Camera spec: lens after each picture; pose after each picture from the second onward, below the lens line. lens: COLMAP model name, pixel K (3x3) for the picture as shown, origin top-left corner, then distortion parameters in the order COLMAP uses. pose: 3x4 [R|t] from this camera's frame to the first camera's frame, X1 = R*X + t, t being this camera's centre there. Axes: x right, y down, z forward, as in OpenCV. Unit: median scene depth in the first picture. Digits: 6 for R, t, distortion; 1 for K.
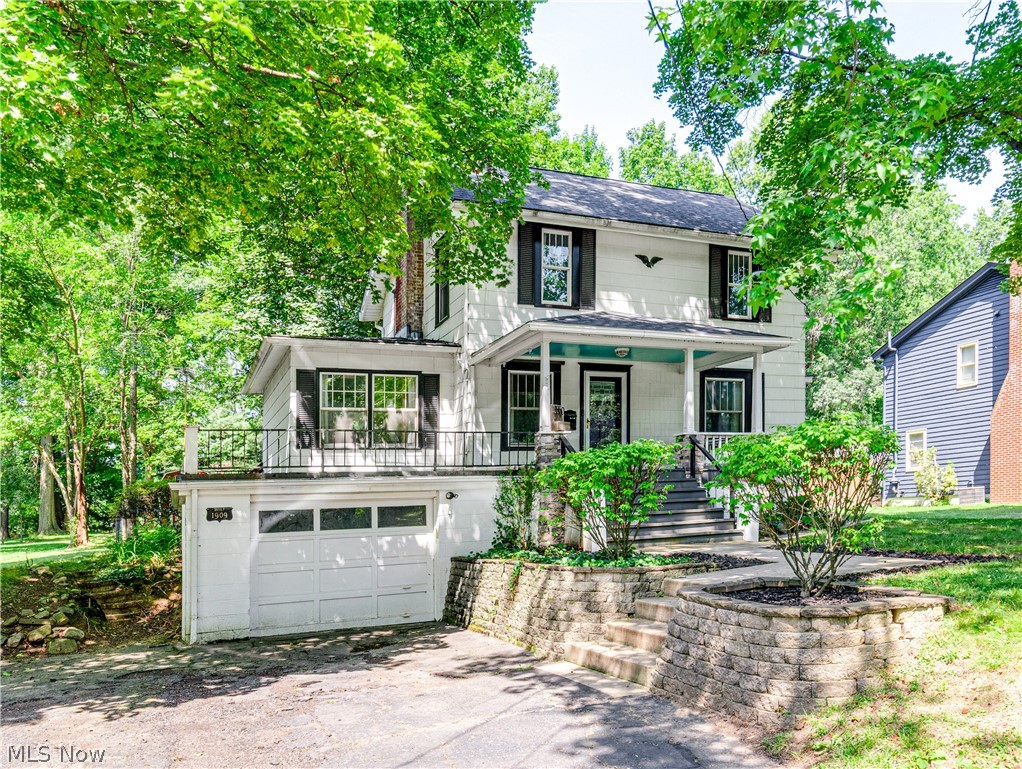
lens RADIAL K [[578.2, 0, 511.5], [0, 578.2, 389.8], [0, 0, 1]] dist [0.002756, -0.000093]
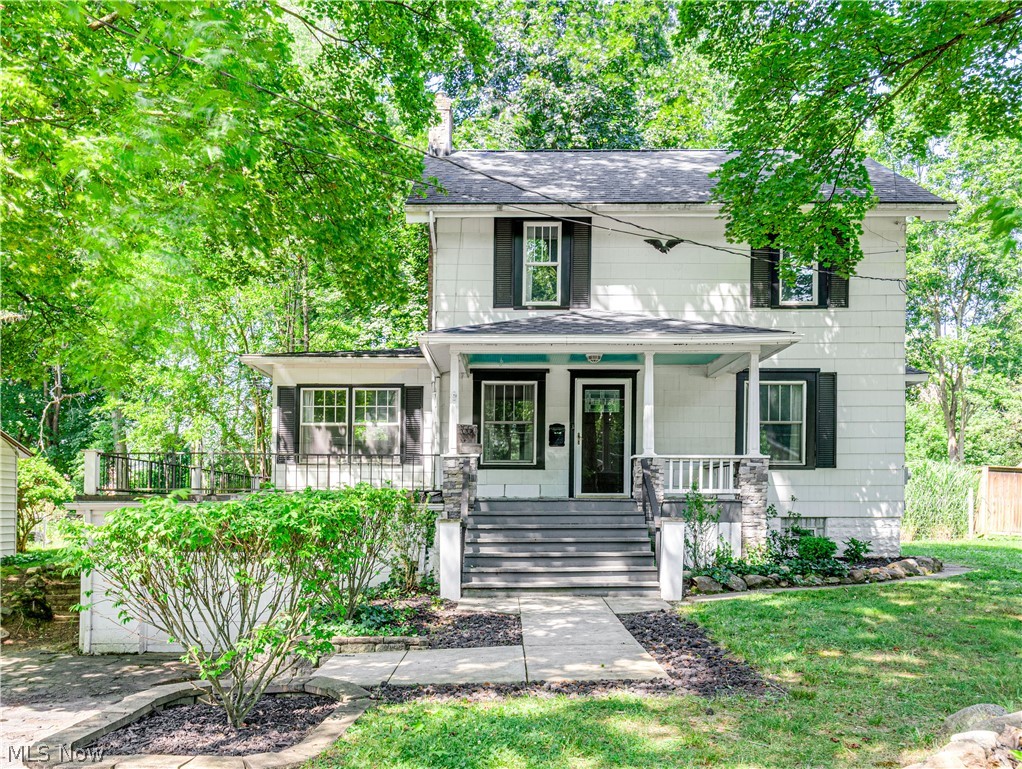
lens RADIAL K [[597.4, 0, 510.9], [0, 597.4, 382.5], [0, 0, 1]] dist [0.008285, 0.001398]
pose [[0.948209, -0.024123, -0.316730, 0.326396], [0.022114, 0.999706, -0.009937, -0.020098], [0.316877, 0.002418, 0.948464, 0.111058]]
